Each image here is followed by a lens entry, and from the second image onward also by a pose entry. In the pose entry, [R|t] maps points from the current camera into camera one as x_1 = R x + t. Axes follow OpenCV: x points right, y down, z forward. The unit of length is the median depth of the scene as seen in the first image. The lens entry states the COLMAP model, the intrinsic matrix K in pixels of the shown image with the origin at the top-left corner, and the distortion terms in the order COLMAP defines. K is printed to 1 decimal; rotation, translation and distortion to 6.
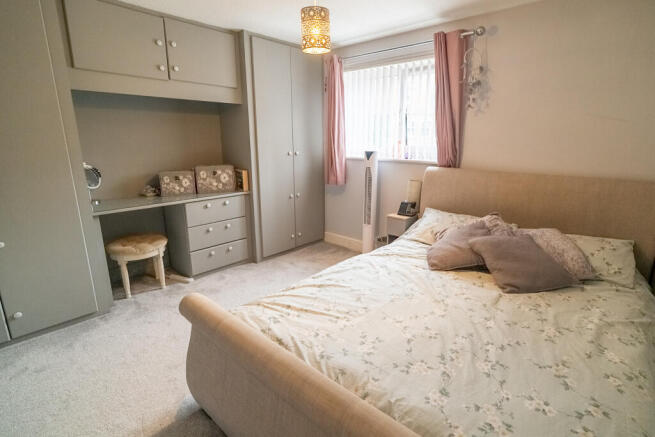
lens RADIAL K [[310.6, 0, 328.5], [0, 310.6, 209.8], [0, 0, 1]] dist [-0.001198, -0.000082]
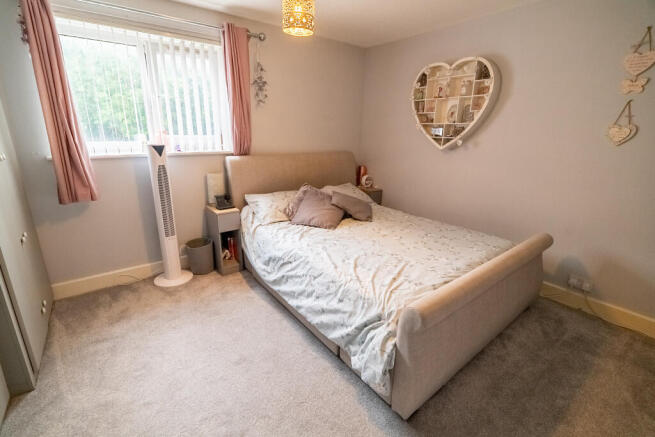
lens RADIAL K [[302.8, 0, 327.5], [0, 302.8, 218.5], [0, 0, 1]] dist [-0.001953, -0.000004]
pose [[0.185847, -0.280144, 0.941796, -0.867931], [0.205841, 0.948326, 0.241467, -0.169637], [-0.960776, 0.148984, 0.233908, 0.688668]]
